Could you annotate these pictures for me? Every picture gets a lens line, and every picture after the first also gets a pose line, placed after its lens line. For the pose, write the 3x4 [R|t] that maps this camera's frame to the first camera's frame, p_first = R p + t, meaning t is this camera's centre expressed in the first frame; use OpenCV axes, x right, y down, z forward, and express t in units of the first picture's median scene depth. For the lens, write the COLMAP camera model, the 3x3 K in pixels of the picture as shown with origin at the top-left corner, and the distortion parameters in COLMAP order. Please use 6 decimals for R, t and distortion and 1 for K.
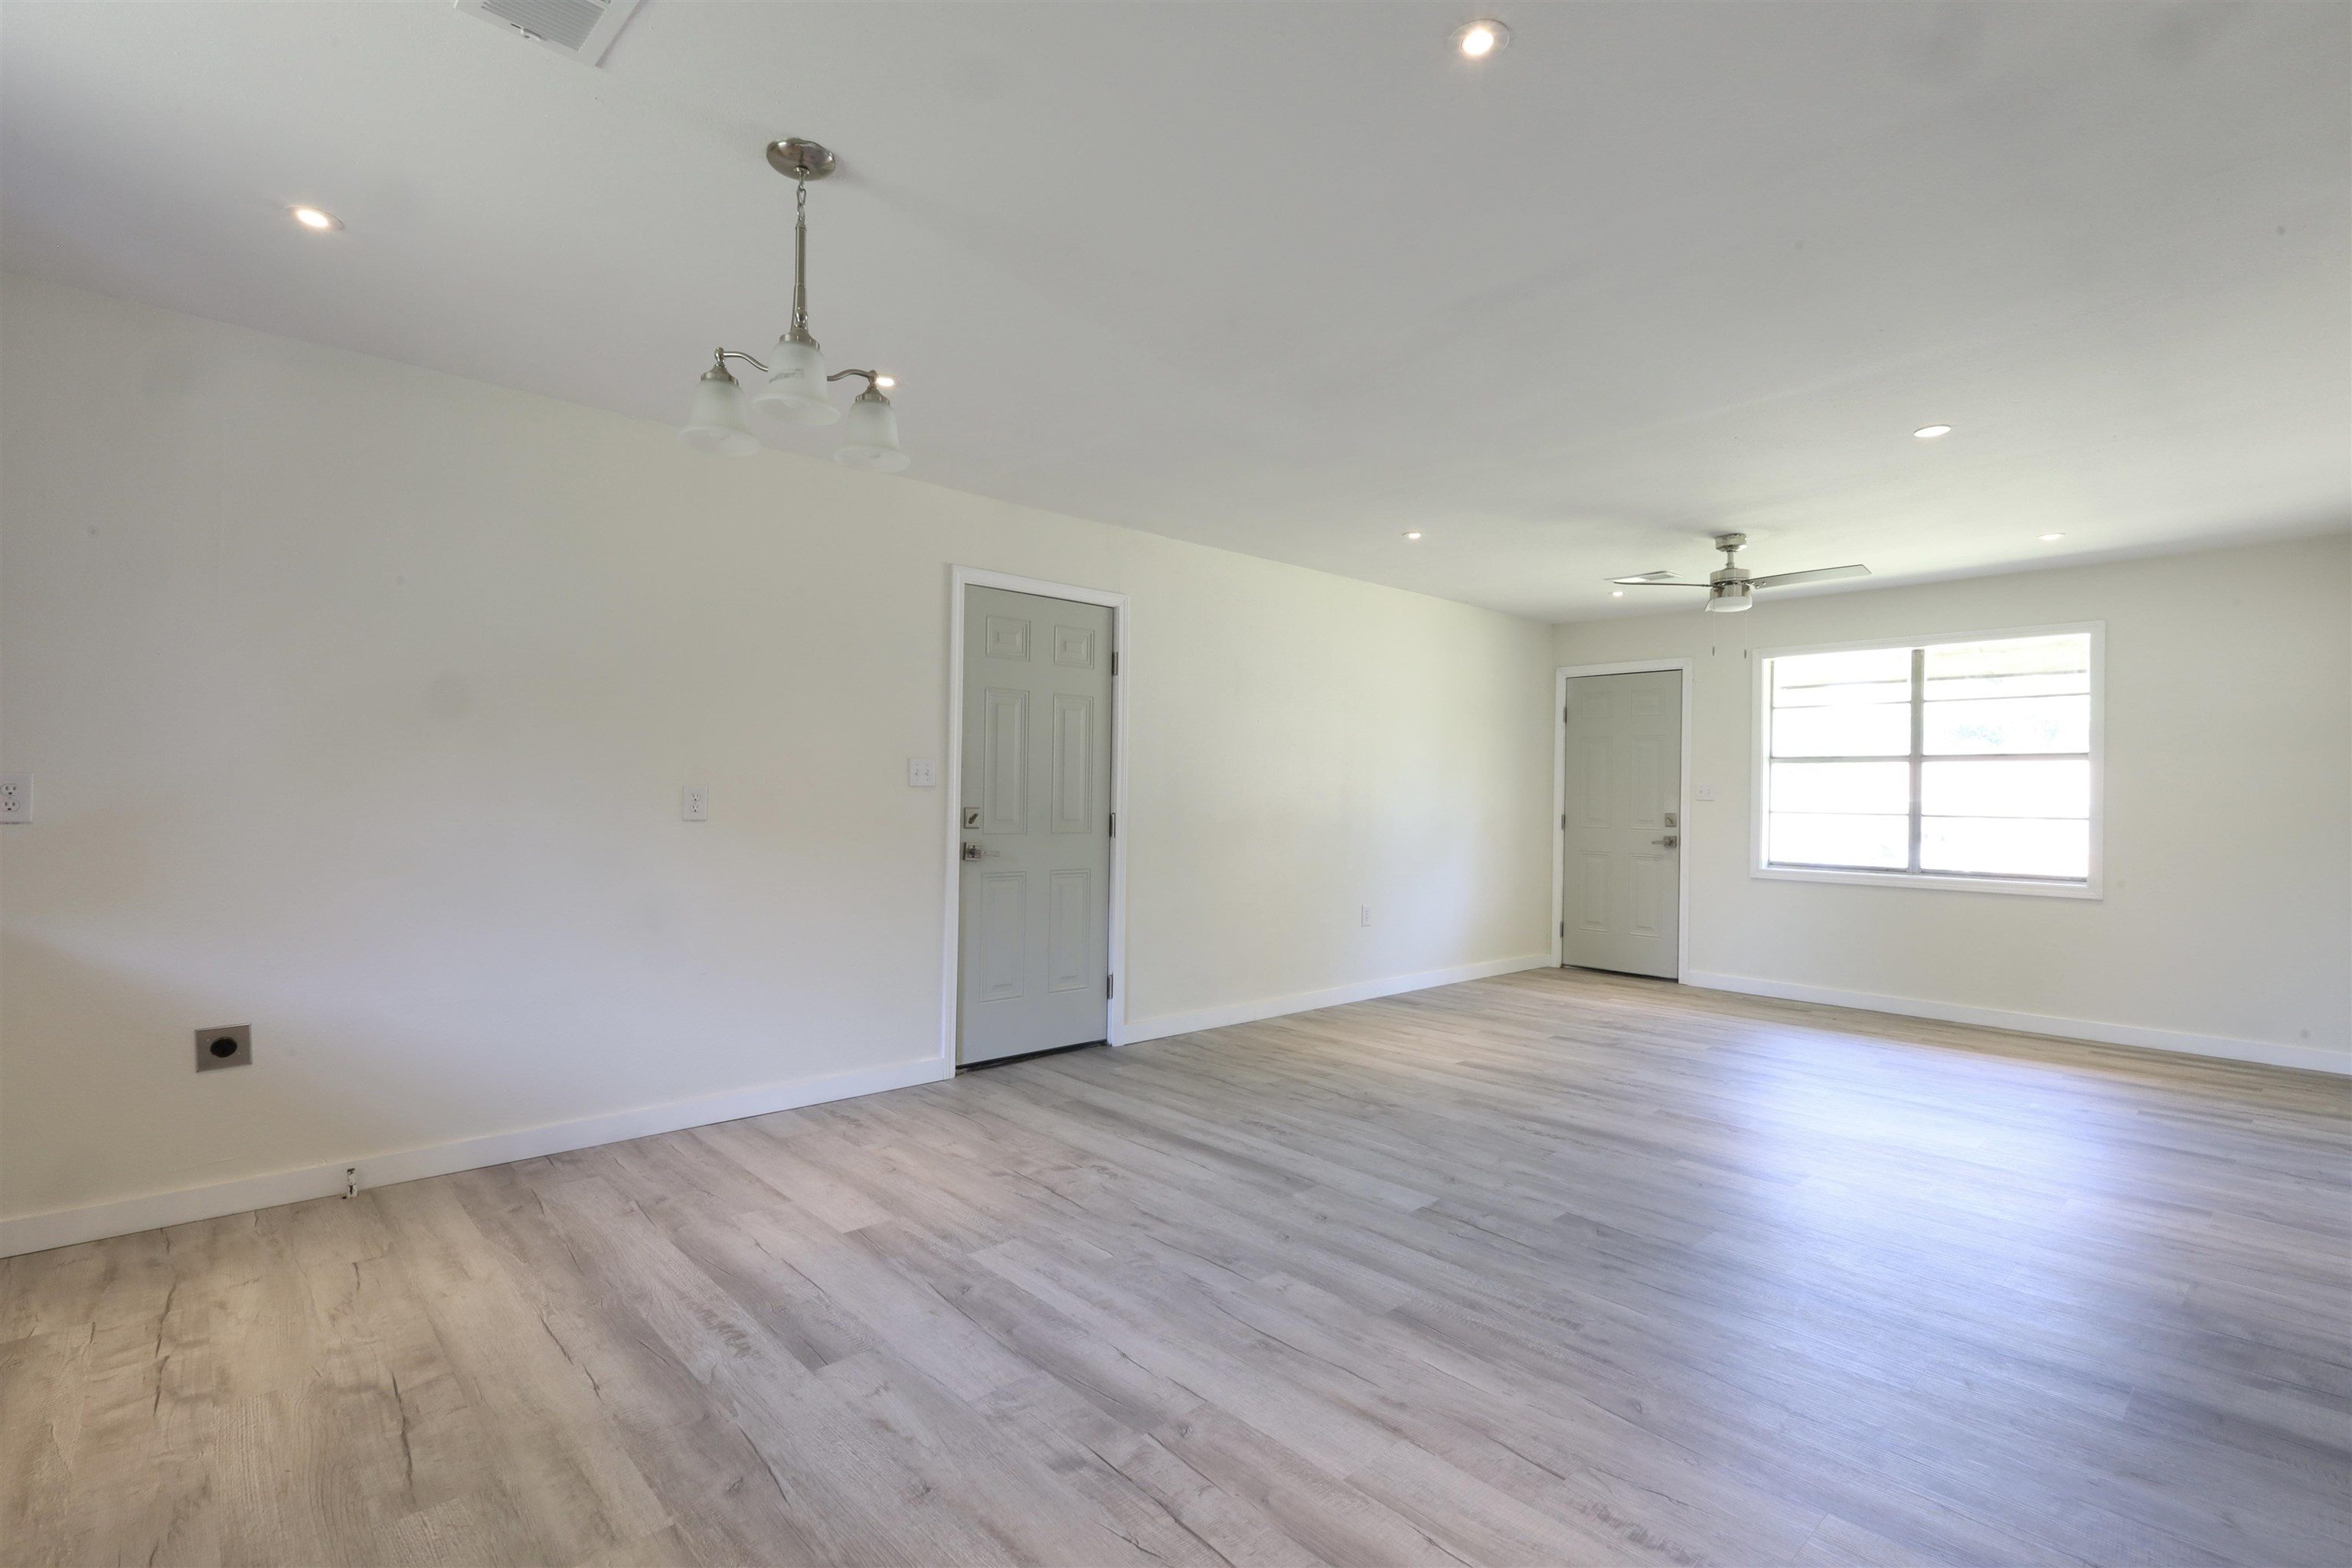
lens RADIAL K [[1084.8, 0, 1175.6], [0, 1084.8, 786.1], [0, 0, 1]] dist [-0.002768, -0.000250]
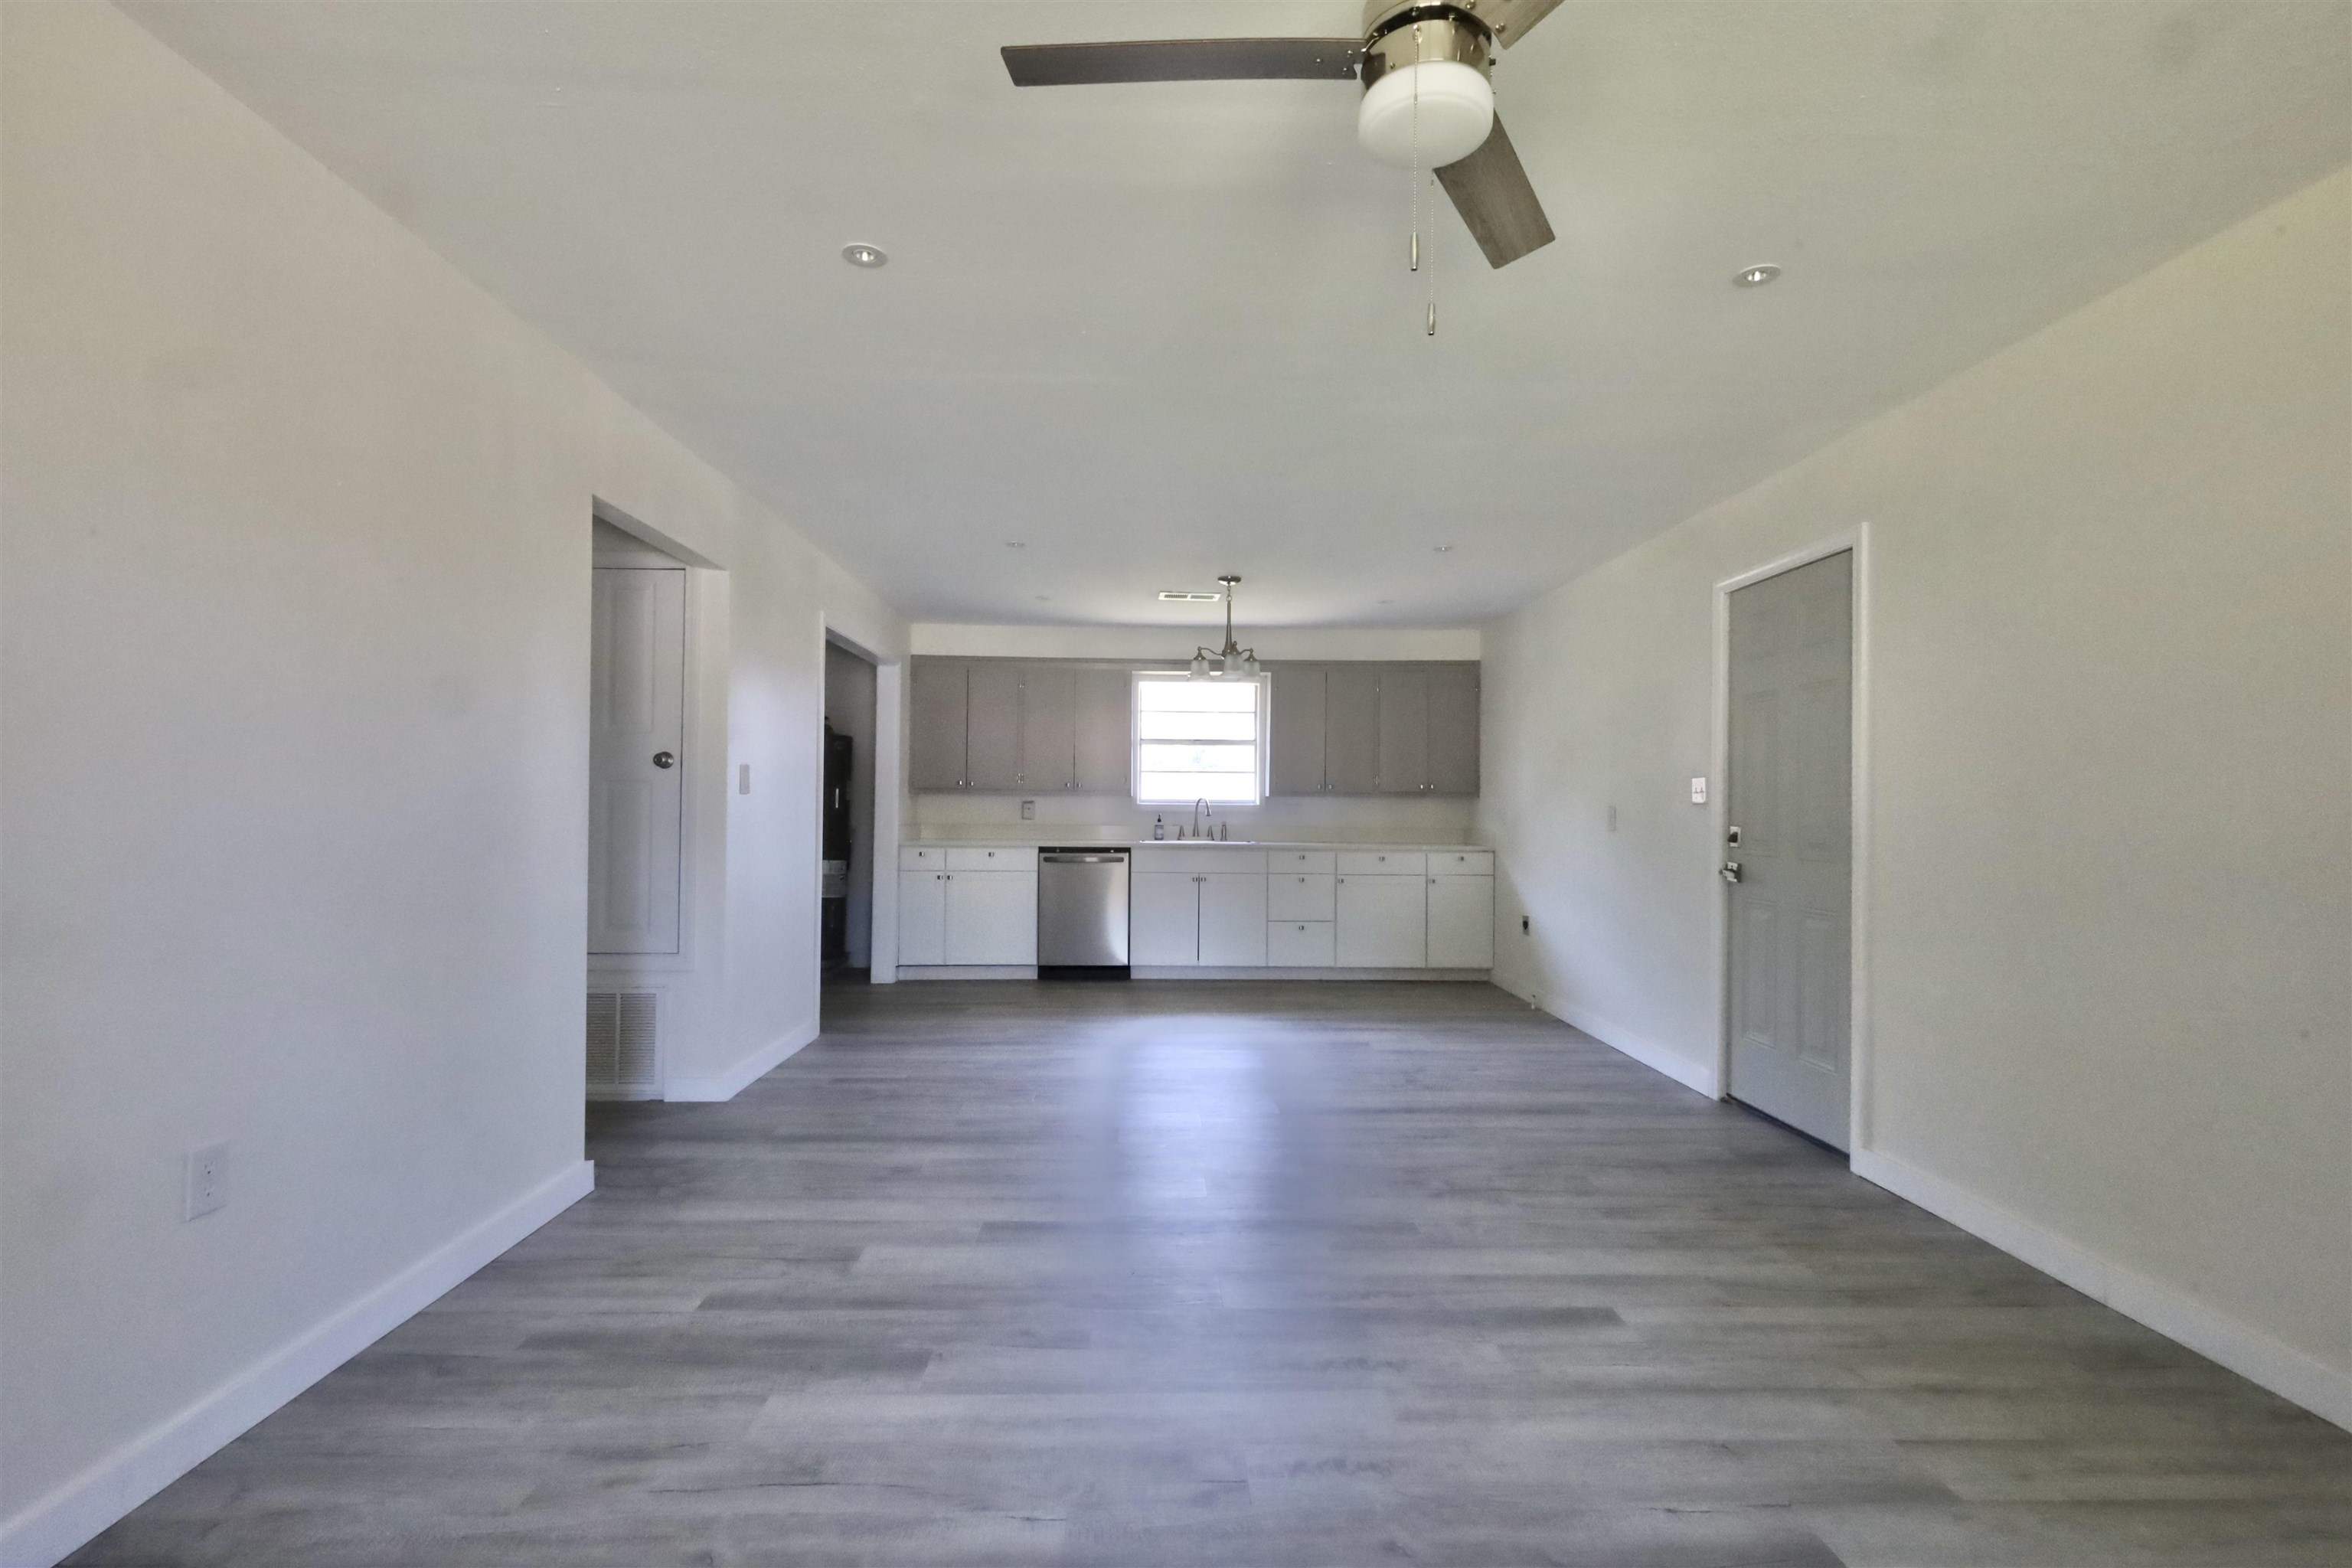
lens RADIAL K [[1084.8, 0, 1172.2], [0, 1084.8, 793.2], [0, 0, 1]] dist [-0.002768, -0.000250]
pose [[-0.663844, -0.022749, -0.747525, 1.276860], [-0.008000, 0.999696, -0.023319, 0.025790], [0.747828, -0.009500, -0.663825, 1.898202]]
